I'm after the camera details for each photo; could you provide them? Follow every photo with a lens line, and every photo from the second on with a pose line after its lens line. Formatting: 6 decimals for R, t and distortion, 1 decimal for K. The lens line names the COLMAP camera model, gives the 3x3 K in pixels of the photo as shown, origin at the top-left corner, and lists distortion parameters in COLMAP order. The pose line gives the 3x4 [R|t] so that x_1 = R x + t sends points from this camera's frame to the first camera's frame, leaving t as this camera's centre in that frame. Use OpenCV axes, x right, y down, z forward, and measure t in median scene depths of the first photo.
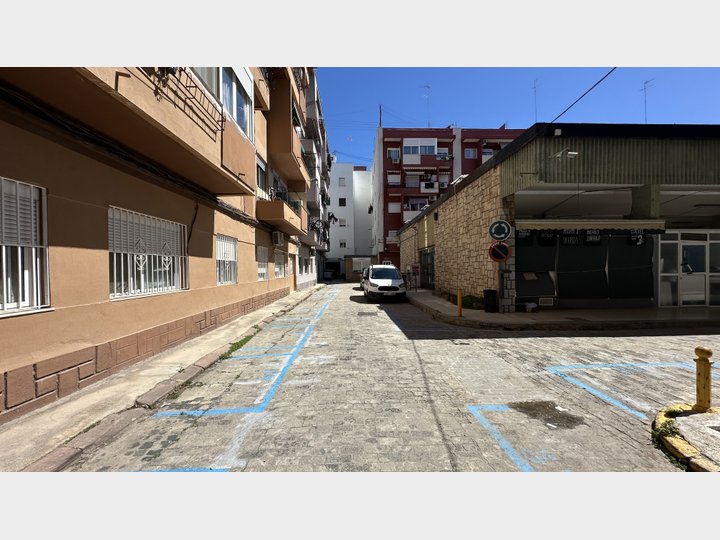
lens RADIAL K [[287.6, 0, 359.2], [0, 287.6, 269.5], [0, 0, 1]] dist [-0.001962, -0.000428]
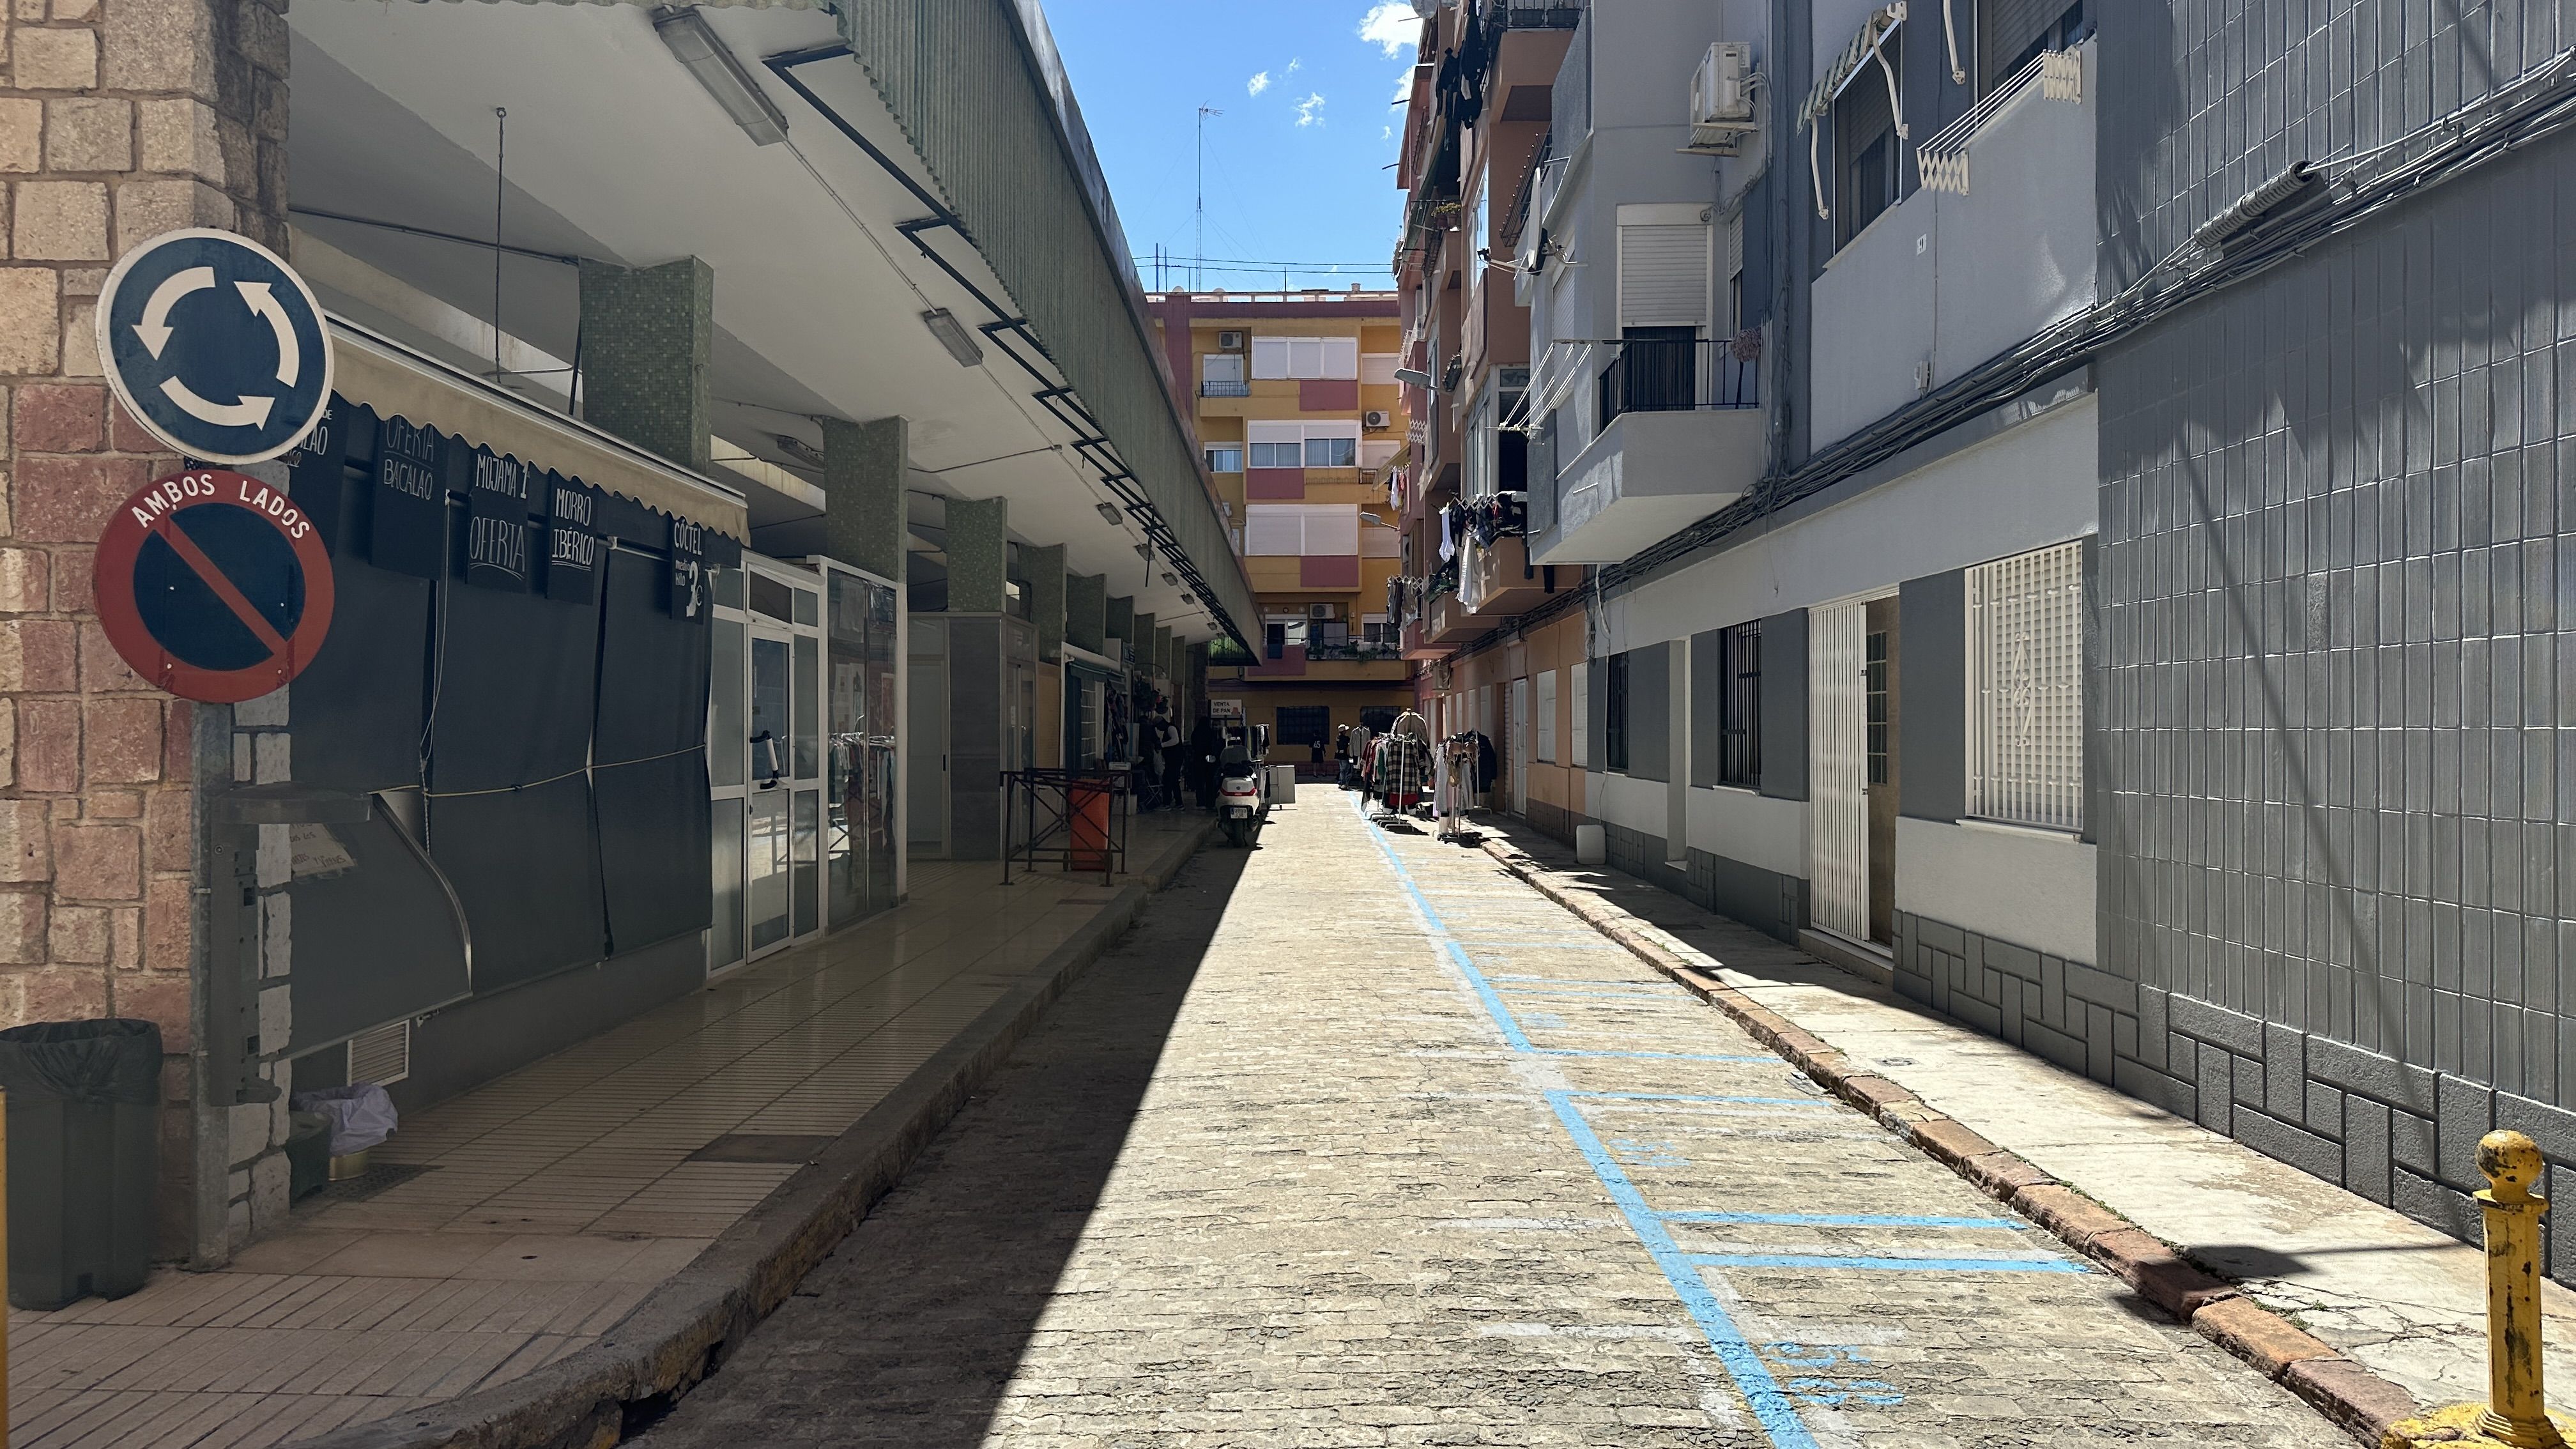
lens RADIAL K [[1789.6, 0, 1272.8], [0, 1789.6, 740.8], [0, 0, 1]] dist [0.053018, -0.081751]
pose [[0.045163, 0.003751, 0.998973, -0.058722], [0.008765, 0.999953, -0.004151, -0.007681], [-0.998941, 0.008943, 0.045128, 0.653536]]
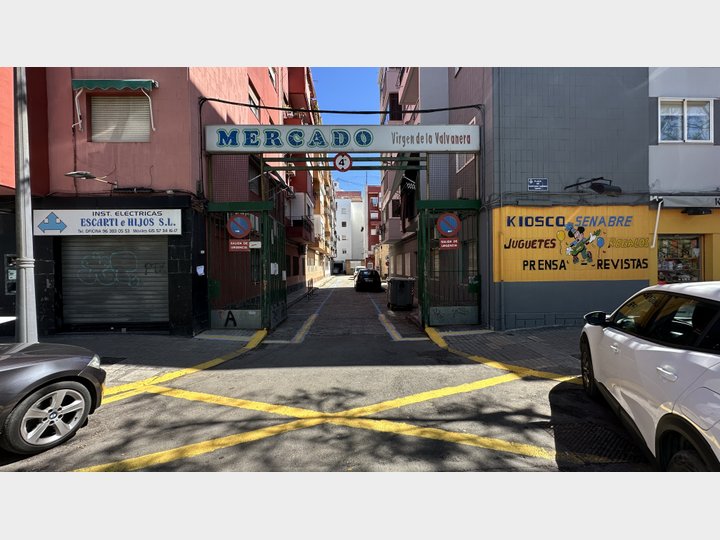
lens RADIAL K [[287.6, 0, 358.9], [0, 287.6, 267.9], [0, 0, 1]] dist [-0.001962, -0.000428]
pose [[0.999997, -0.002023, 0.000956, 0.027324], [0.002024, 0.999997, -0.001477, 0.002880], [-0.000953, 0.001479, 0.999998, -0.733202]]
